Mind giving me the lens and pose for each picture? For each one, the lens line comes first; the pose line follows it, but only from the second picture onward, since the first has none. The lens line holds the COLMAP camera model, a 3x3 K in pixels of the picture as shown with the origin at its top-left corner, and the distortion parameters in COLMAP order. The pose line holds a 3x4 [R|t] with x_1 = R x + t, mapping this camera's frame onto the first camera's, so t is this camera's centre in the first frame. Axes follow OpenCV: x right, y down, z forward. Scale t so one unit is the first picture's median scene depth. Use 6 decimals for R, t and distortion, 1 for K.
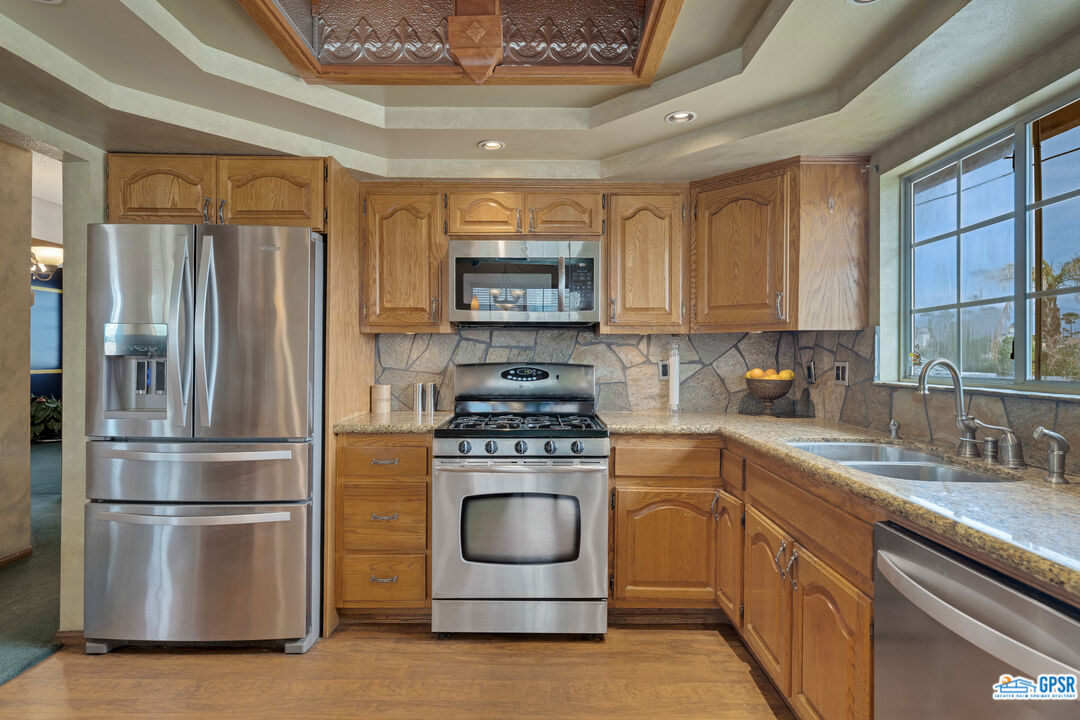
lens RADIAL K [[568.5, 0, 544.2], [0, 568.5, 355.3], [0, 0, 1]] dist [0.002797, -0.000069]
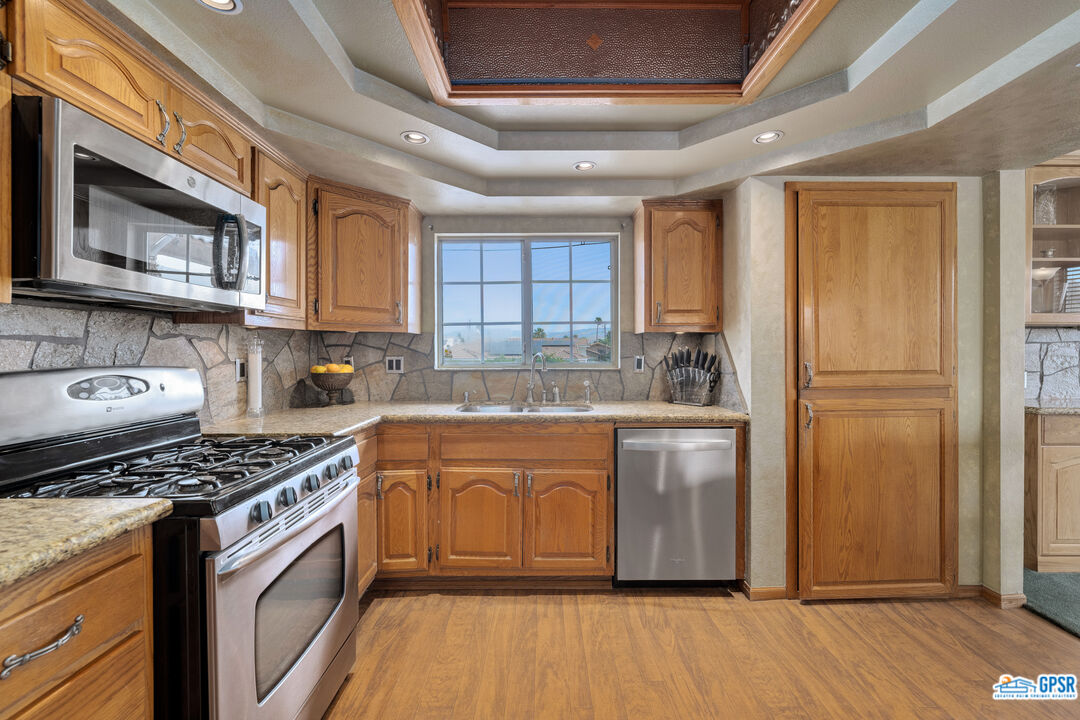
lens RADIAL K [[453.6, 0, 543.3], [0, 453.6, 354.9], [0, 0, 1]] dist [0.000587, 0.000038]
pose [[-0.019562, -0.011543, 0.999742, -0.565902], [0.001302, 0.999932, 0.011571, -0.004311], [-0.999808, 0.001528, -0.019546, 0.661503]]
